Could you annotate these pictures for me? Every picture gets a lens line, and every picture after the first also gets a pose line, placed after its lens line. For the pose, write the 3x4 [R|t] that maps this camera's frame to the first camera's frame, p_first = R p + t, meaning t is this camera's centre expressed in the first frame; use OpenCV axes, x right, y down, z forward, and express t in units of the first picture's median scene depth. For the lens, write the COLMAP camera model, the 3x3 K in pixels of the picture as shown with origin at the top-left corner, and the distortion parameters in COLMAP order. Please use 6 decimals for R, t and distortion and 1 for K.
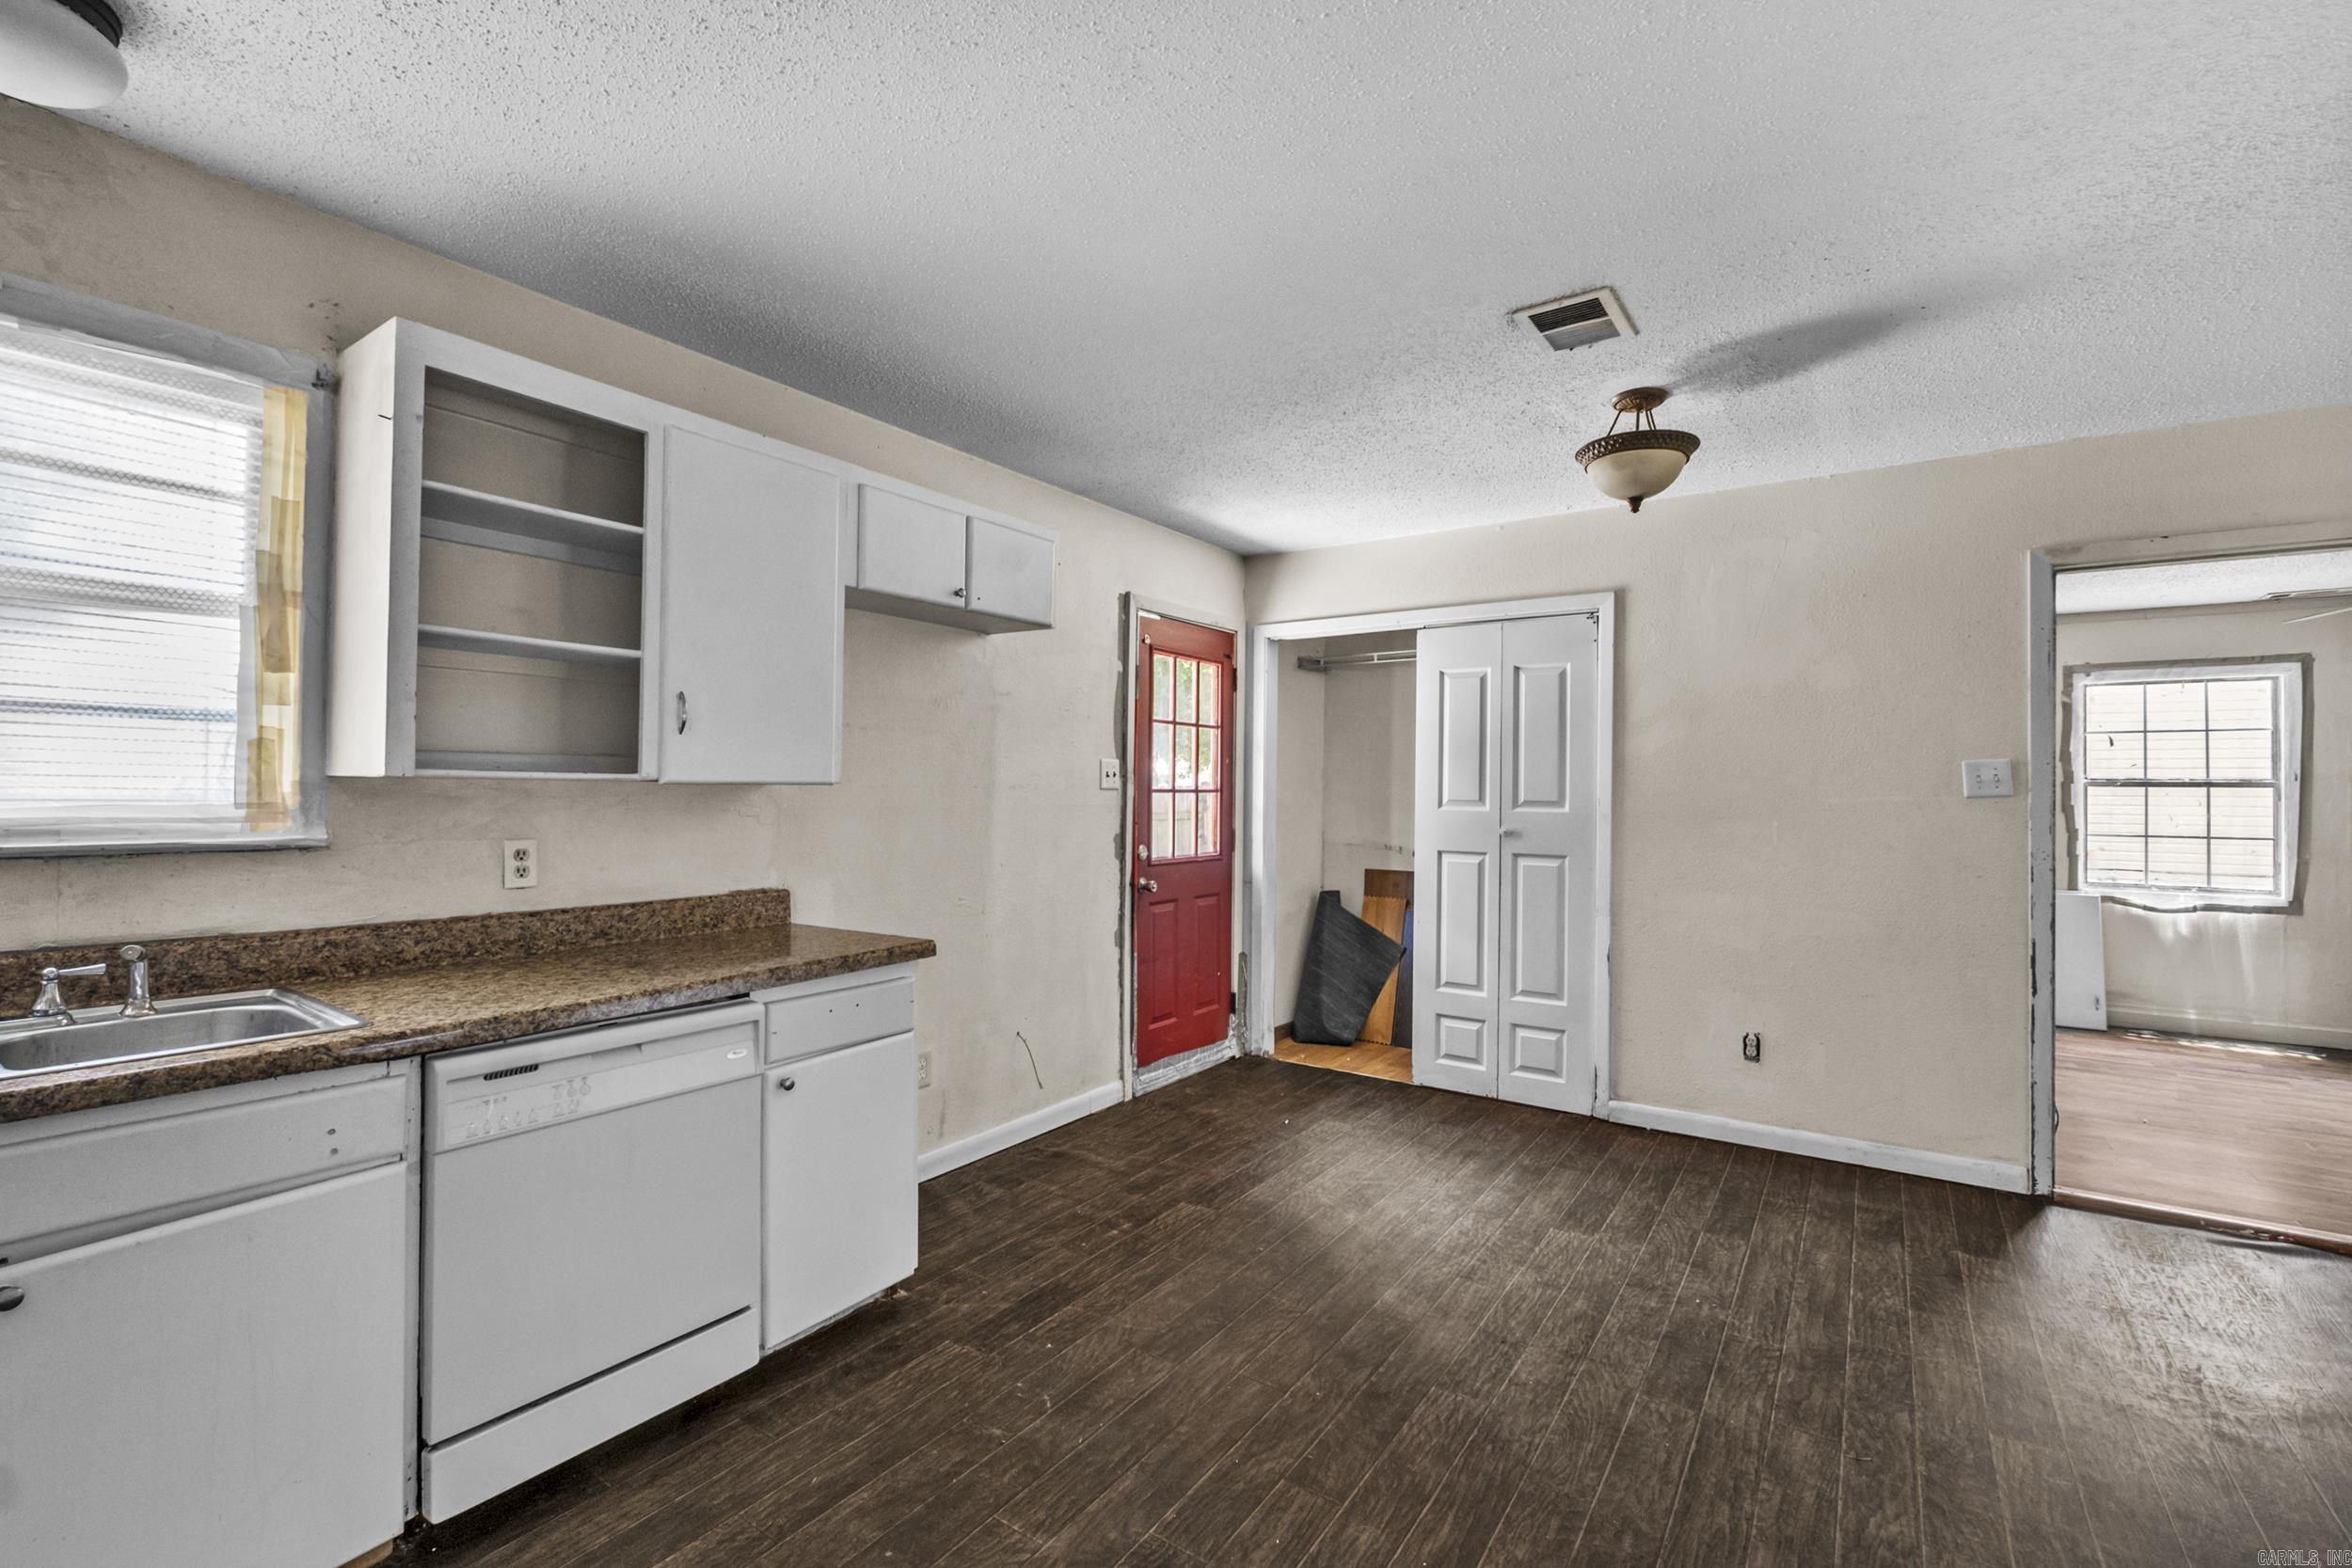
lens RADIAL K [[1019.1, 0, 1165.2], [0, 1019.1, 777.9], [0, 0, 1]] dist [-0.007528, 0.000123]
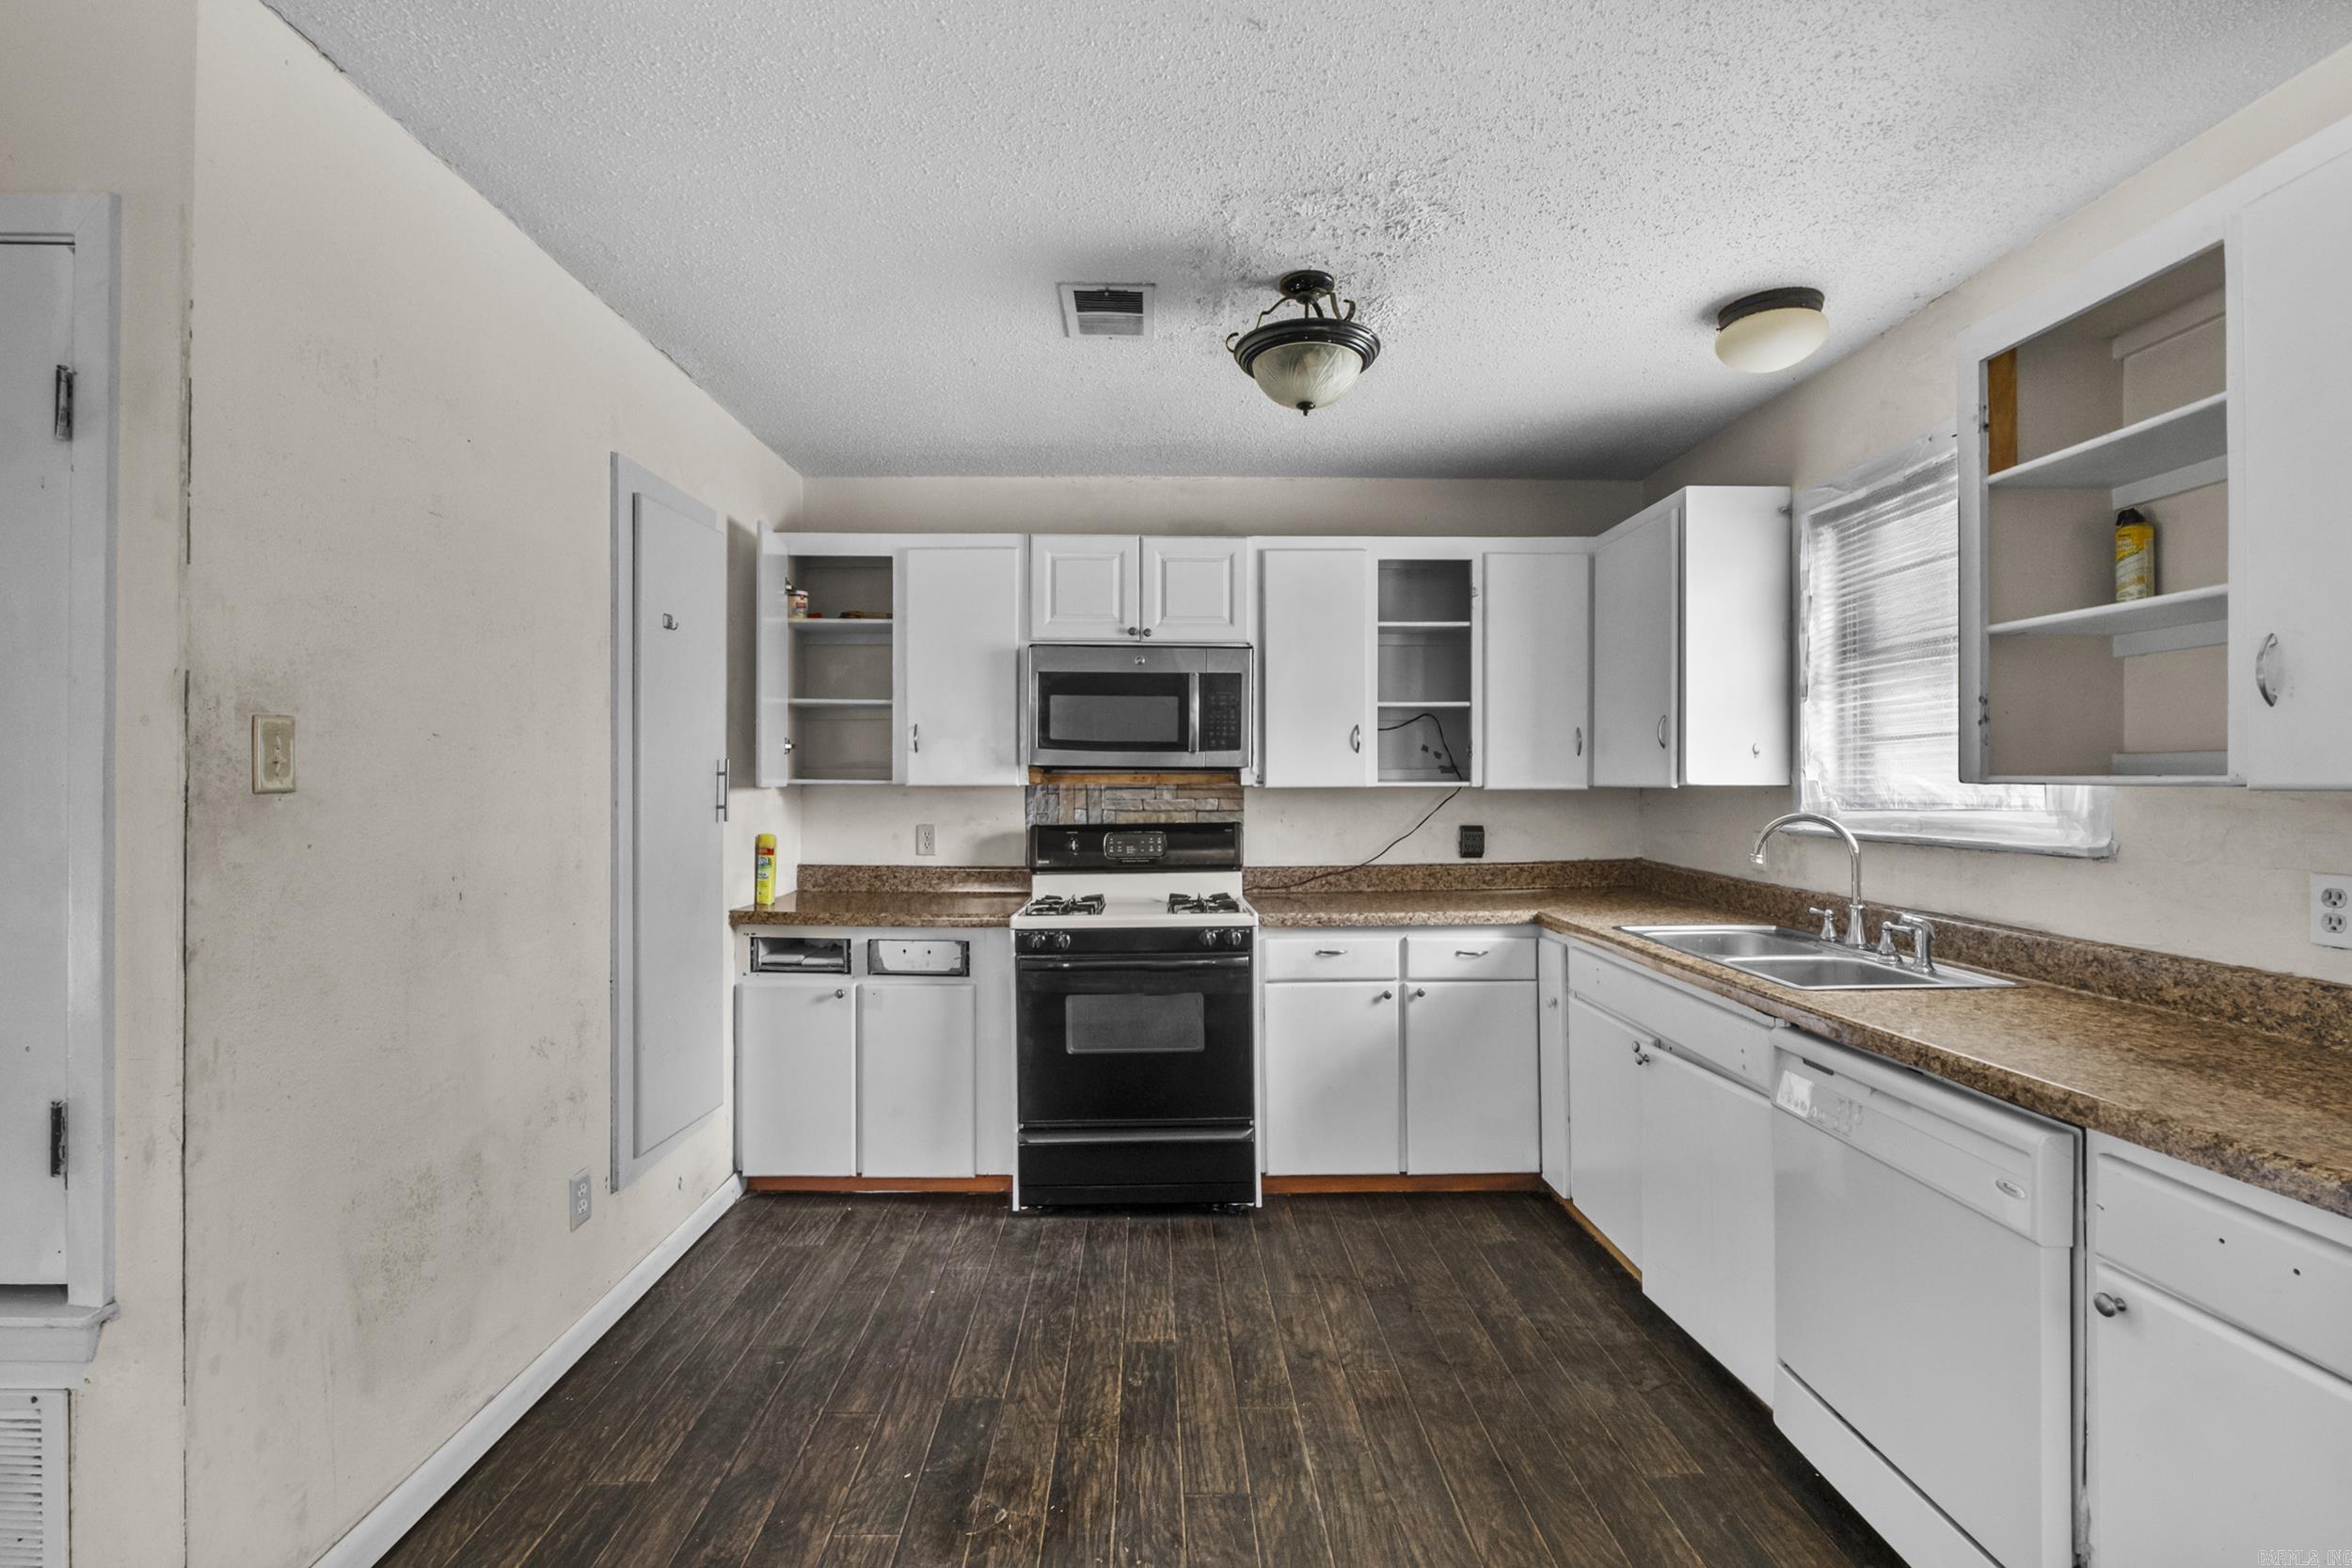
lens RADIAL K [[1019.1, 0, 1165.2], [0, 1019.1, 777.9], [0, 0, 1]] dist [-0.007528, 0.000123]
pose [[-0.810371, -0.014456, -0.585738, 0.409670], [-0.003796, 0.999804, -0.019423, 0.013094], [0.585904, -0.013517, -0.810268, 1.158832]]
